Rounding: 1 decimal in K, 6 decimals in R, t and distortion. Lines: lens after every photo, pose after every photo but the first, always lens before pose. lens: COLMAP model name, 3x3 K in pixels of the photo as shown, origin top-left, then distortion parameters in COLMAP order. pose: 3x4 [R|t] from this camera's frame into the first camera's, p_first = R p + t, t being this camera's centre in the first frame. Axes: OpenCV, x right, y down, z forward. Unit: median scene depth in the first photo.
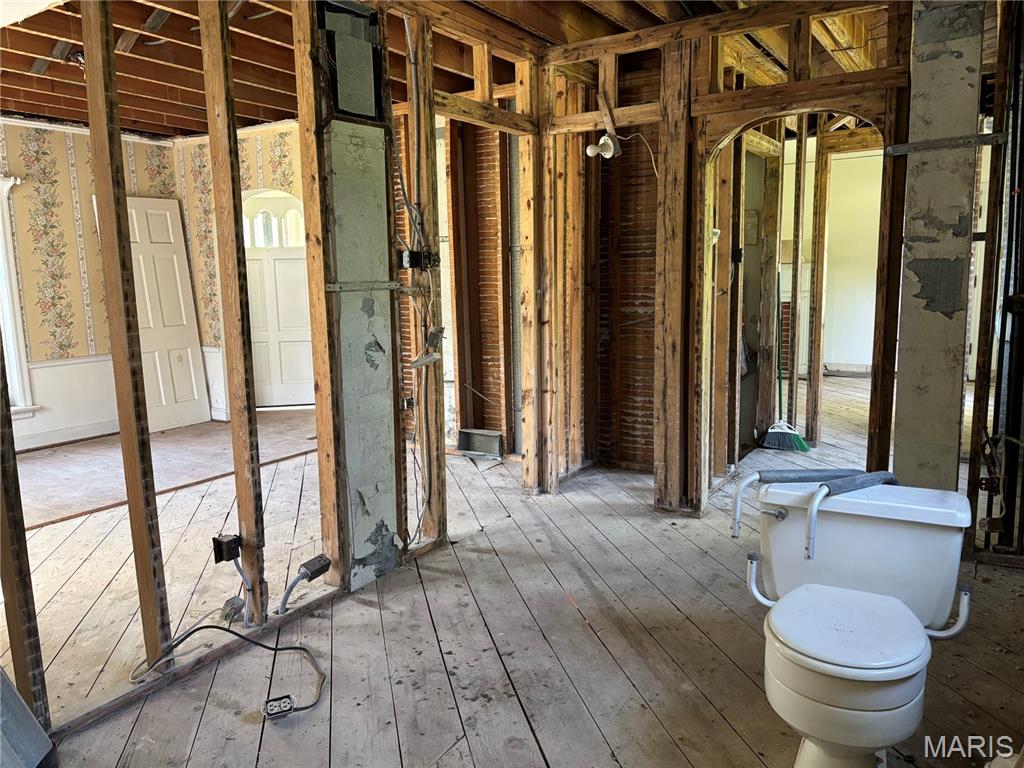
lens RADIAL K [[765.2, 0, 512.7], [0, 765.2, 384.2], [0, 0, 1]] dist [0.012321, -0.004137]
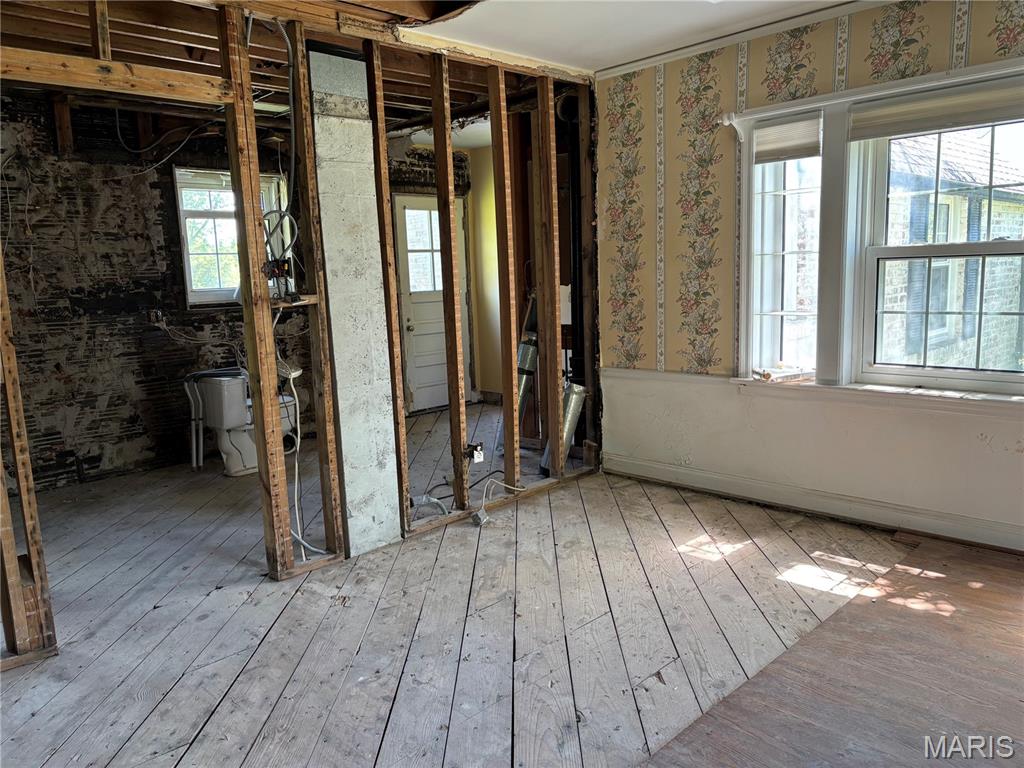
lens RADIAL K [[765.2, 0, 512.3], [0, 765.2, 384.4], [0, 0, 1]] dist [0.012321, -0.004137]
pose [[-0.969892, 0.023292, 0.242420, -0.599016], [0.094003, 0.954079, 0.284424, -0.249864], [-0.224663, 0.298649, -0.927543, 1.722298]]
